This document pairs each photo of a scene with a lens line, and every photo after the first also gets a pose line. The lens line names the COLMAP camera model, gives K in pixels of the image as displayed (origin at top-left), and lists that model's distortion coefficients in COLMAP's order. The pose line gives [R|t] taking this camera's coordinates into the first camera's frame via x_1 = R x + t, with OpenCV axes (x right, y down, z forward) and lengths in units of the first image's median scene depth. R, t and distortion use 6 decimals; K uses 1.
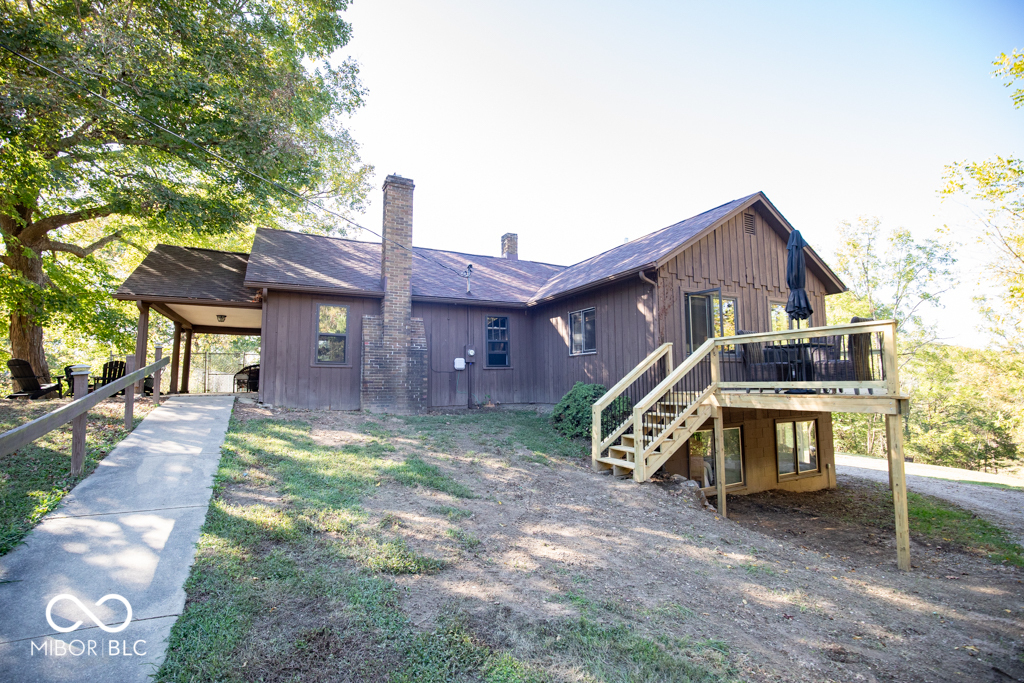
lens RADIAL K [[492.7, 0, 527.1], [0, 492.7, 339.6], [0, 0, 1]] dist [-0.026035, 0.000622]
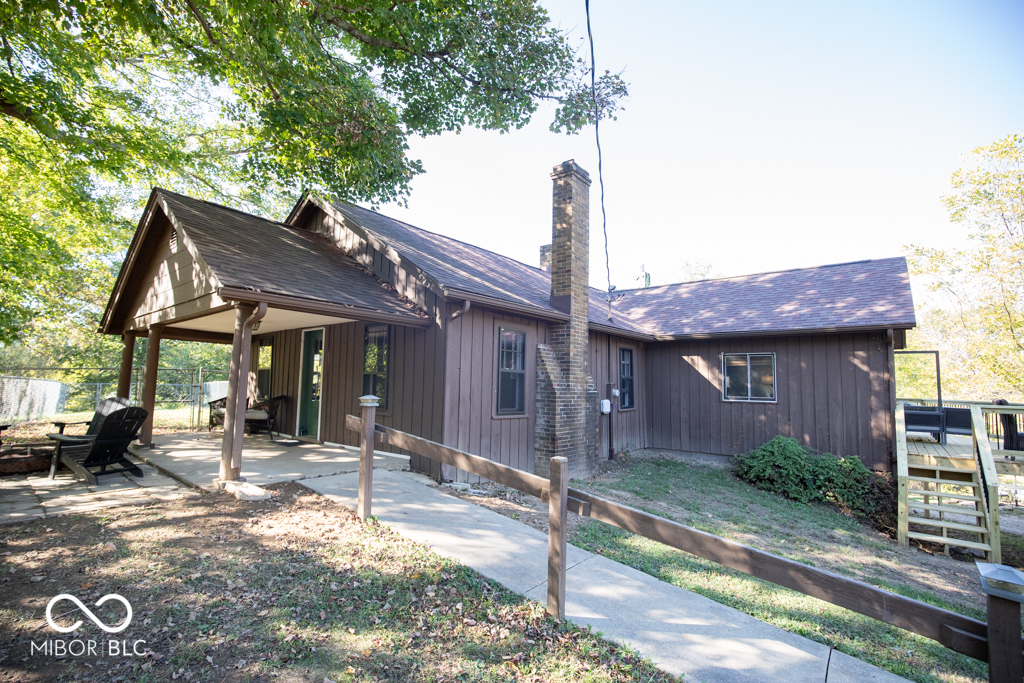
lens RADIAL K [[492.7, 0, 527.1], [0, 492.7, 339.6], [0, 0, 1]] dist [-0.026035, 0.000622]
pose [[0.896149, 0.067959, 0.438519, -0.658573], [-0.072298, 0.997360, -0.006816, -0.049813], [-0.437824, -0.025596, 0.898696, 0.344930]]
